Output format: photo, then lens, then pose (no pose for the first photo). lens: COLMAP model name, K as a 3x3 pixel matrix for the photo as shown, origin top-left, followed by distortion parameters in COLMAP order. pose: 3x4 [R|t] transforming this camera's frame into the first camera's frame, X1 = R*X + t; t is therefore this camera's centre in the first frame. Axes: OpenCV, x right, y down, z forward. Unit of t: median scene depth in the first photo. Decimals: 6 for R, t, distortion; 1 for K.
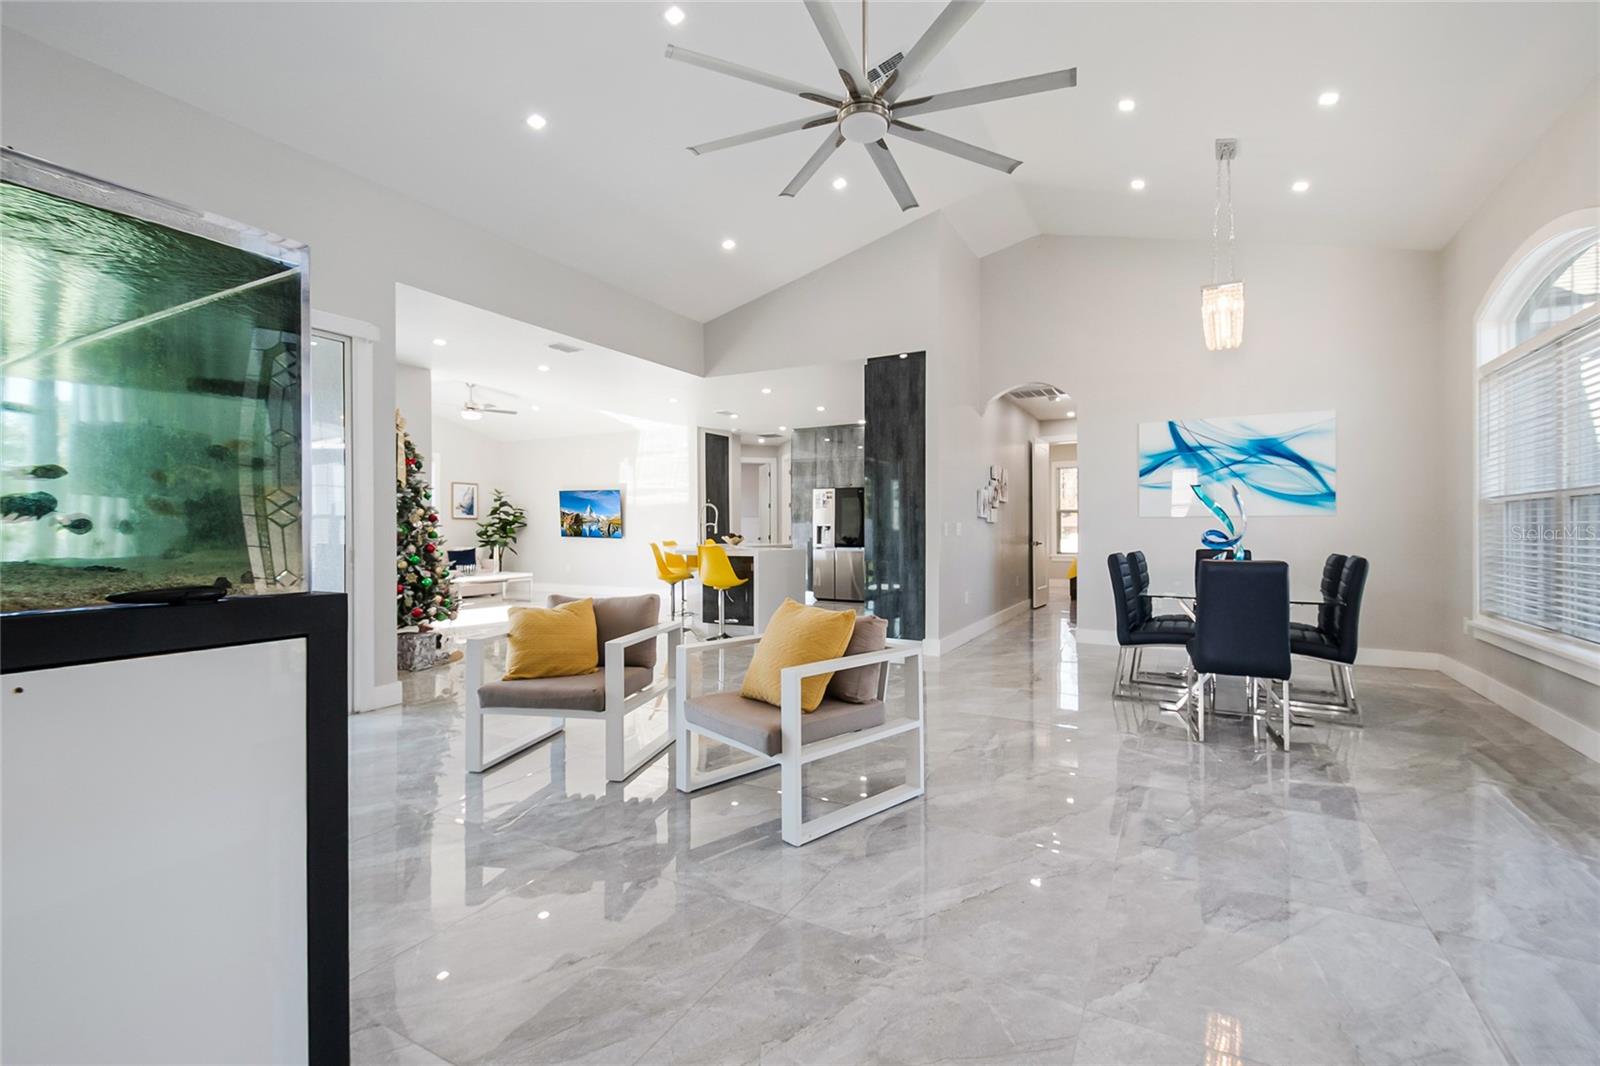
lens RADIAL K [[701.1, 0, 809.8], [0, 701.1, 528.8], [0, 0, 1]] dist [0.028097, -0.014782]
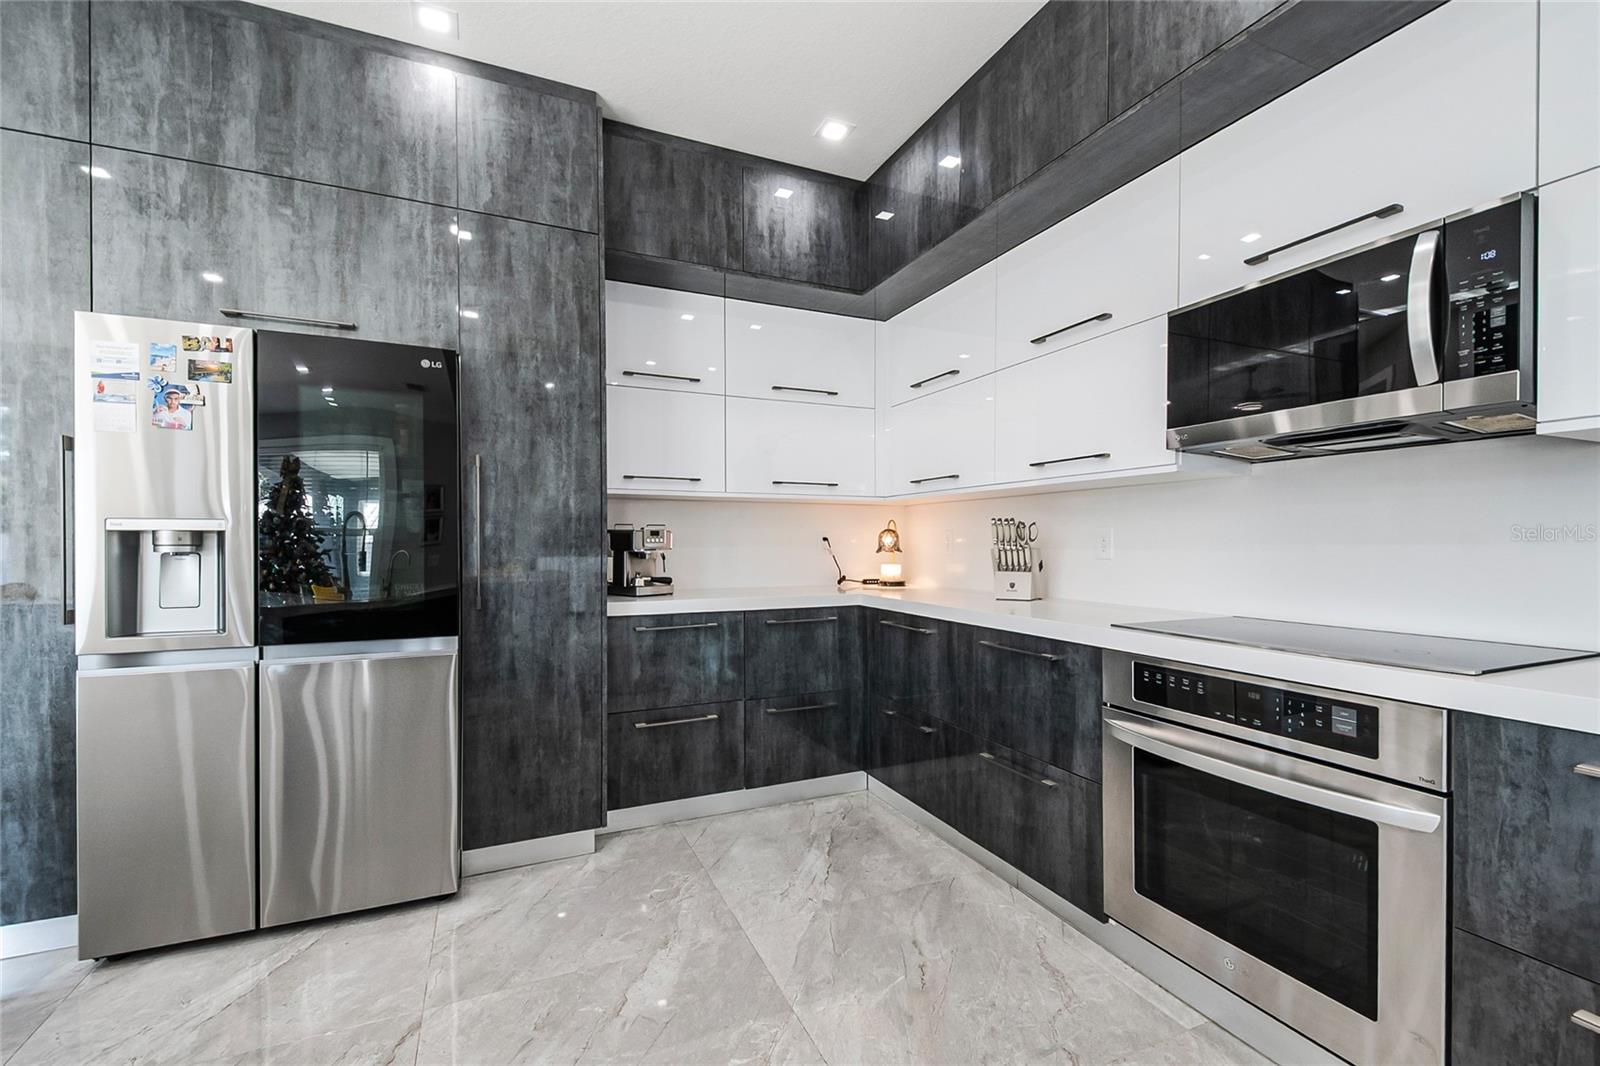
lens RADIAL K [[701.1, 0, 814.9], [0, 701.1, 552.9], [0, 0, 1]] dist [0.028097, -0.014782]
pose [[0.609567, -0.008664, 0.792687, -0.031030], [0.000630, 0.999945, 0.010445, -0.000532], [-0.792734, -0.005868, 0.609540, 1.081883]]
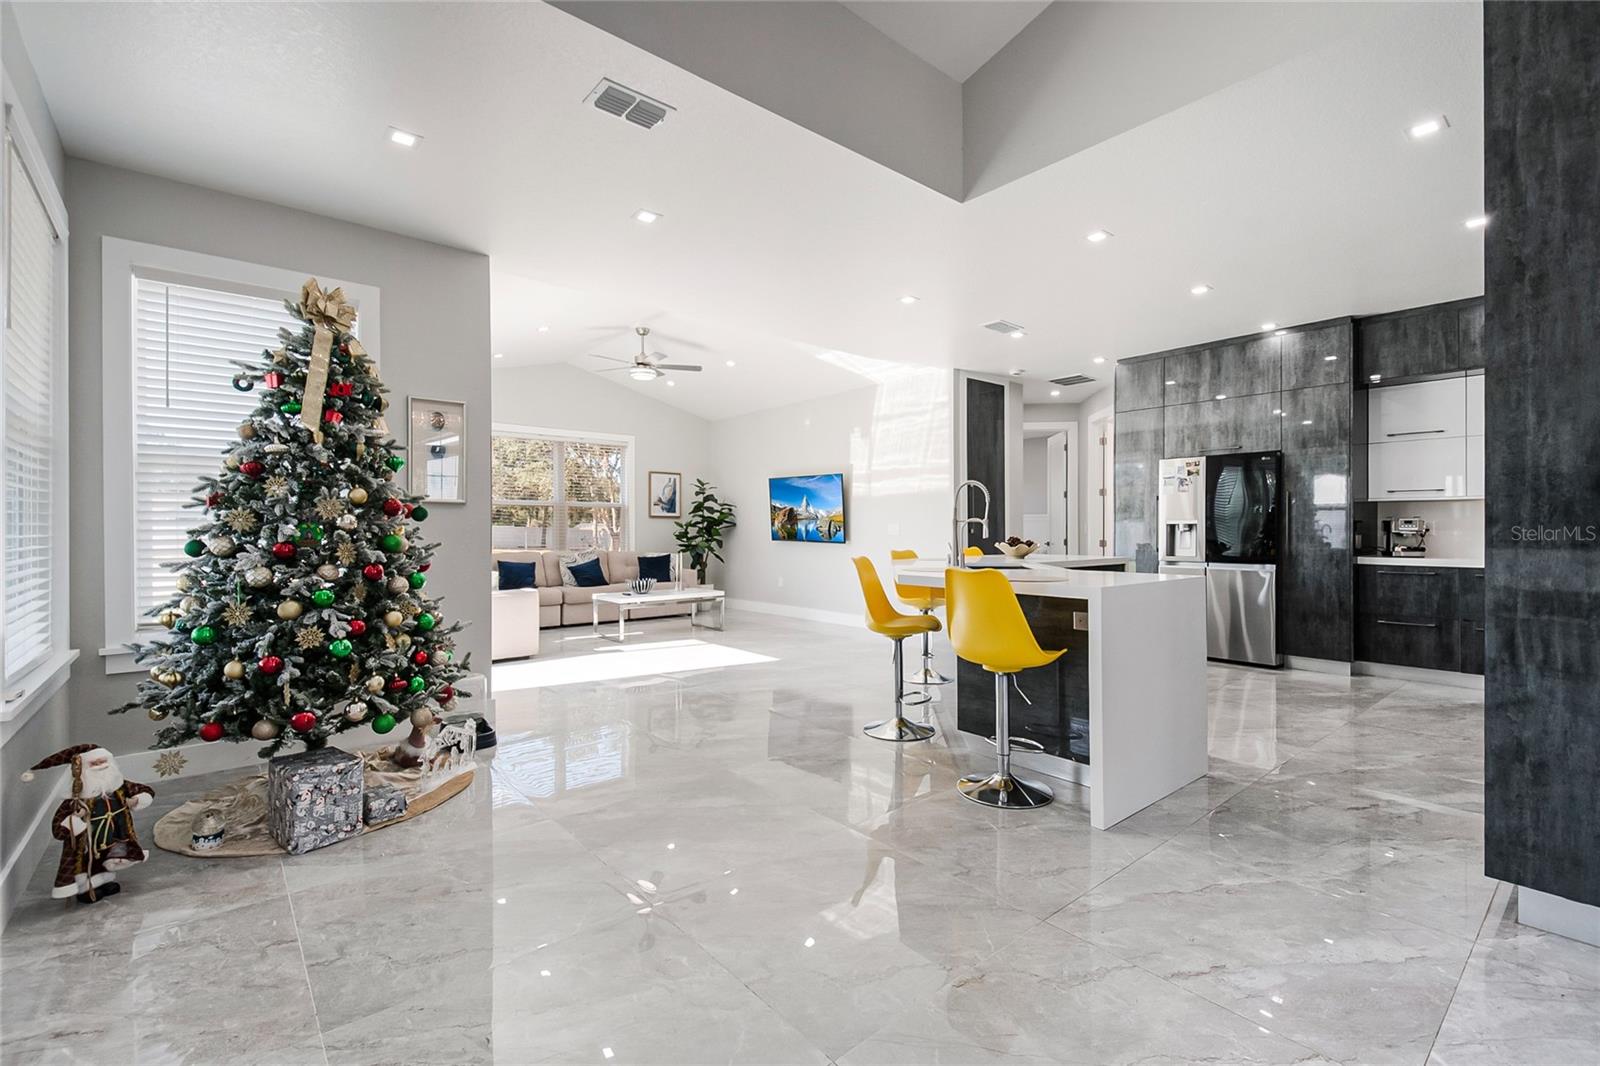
lens RADIAL K [[701.1, 0, 815.0], [0, 701.1, 531.0], [0, 0, 1]] dist [0.028097, -0.014782]
pose [[0.934217, 0.000268, -0.356706, -0.074353], [0.000476, 0.999998, 0.001998, 0.000090], [0.356706, -0.002036, 0.934215, 0.520613]]
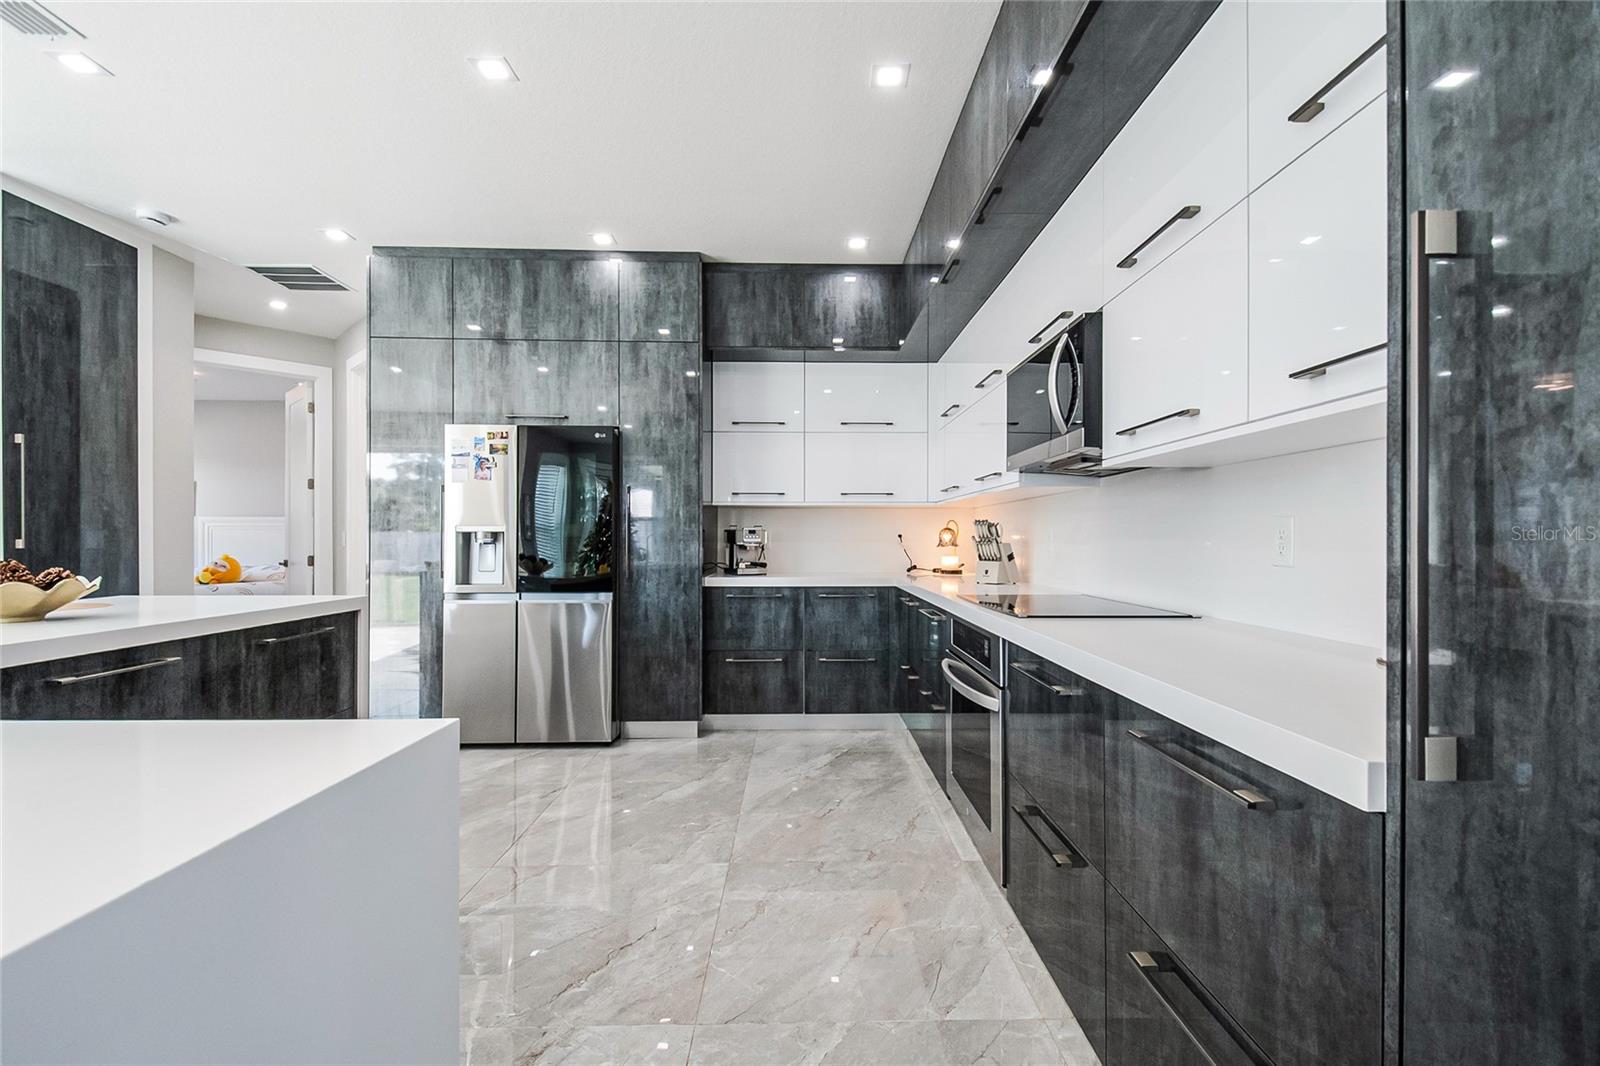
lens RADIAL K [[701.1, 0, 804.2], [0, 701.1, 541.9], [0, 0, 1]] dist [0.028097, -0.014782]
pose [[0.872201, 0.002369, 0.489142, -0.014788], [-0.003088, 0.999995, 0.000664, 0.000237], [-0.489138, -0.002090, 0.872204, 0.877145]]
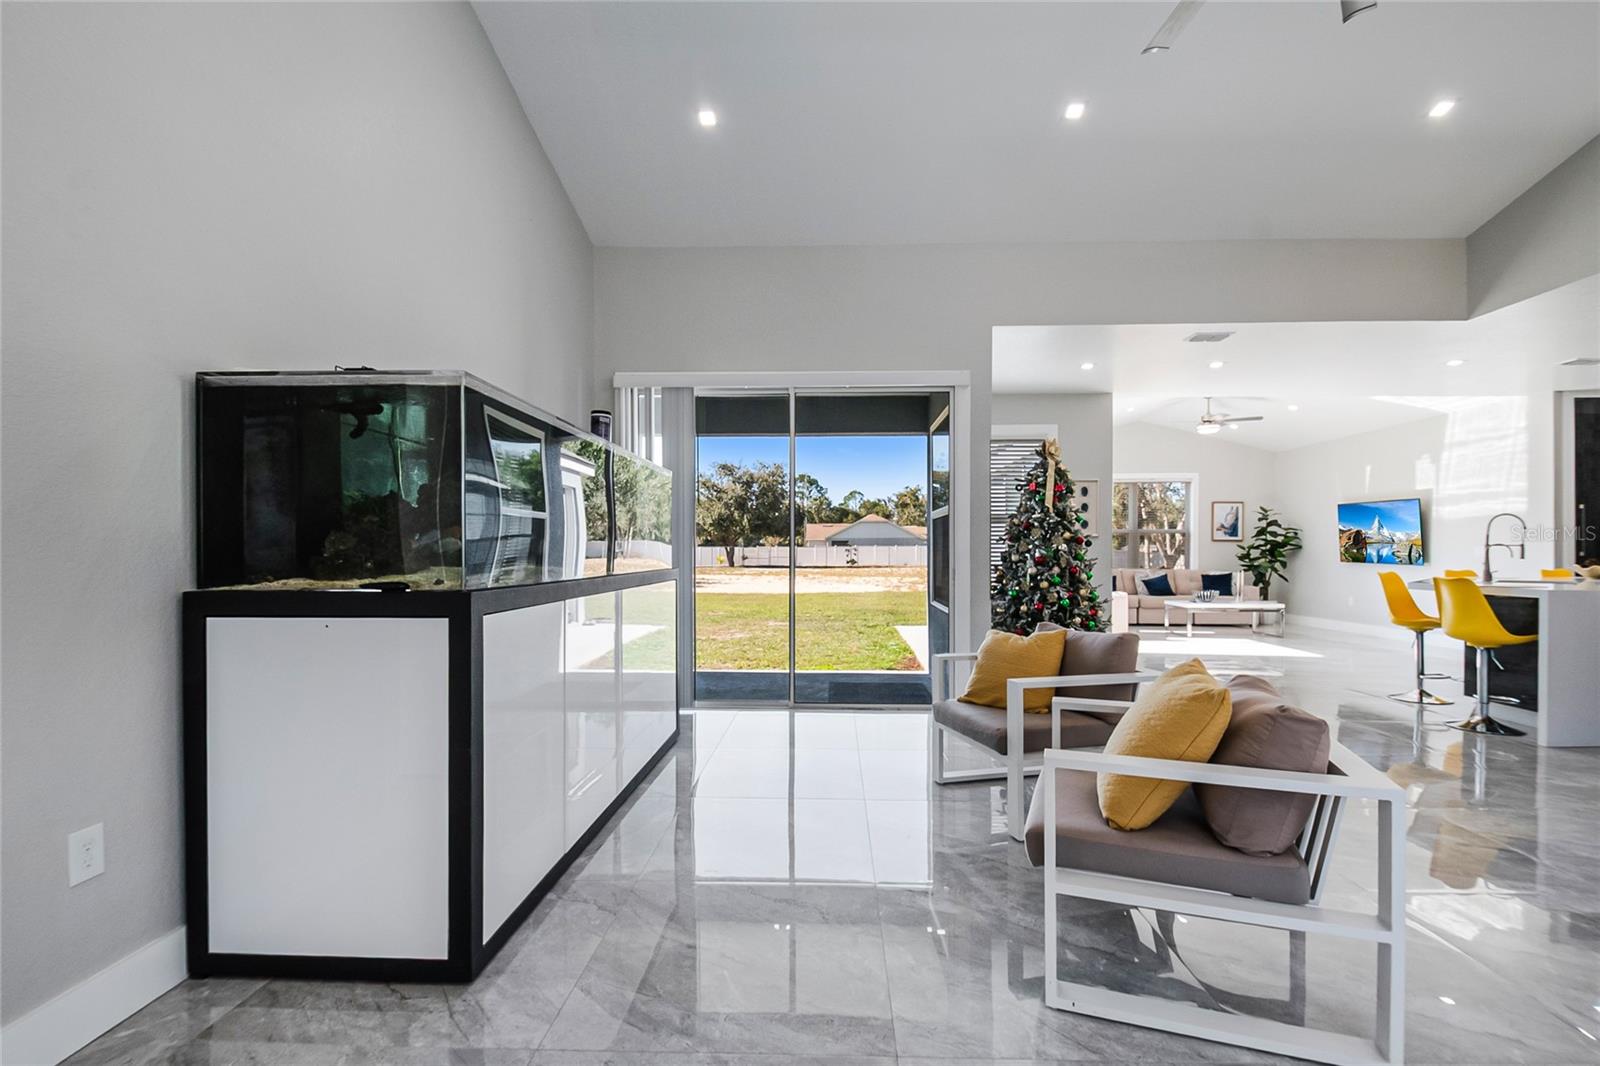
lens RADIAL K [[701.1, 0, 805.2], [0, 701.1, 553.0], [0, 0, 1]] dist [0.028097, -0.014782]
pose [[0.441947, 0.004226, -0.897031, 0.162961], [-0.002354, 0.999991, 0.003552, -0.000170], [0.897038, 0.000541, 0.441953, 0.153518]]
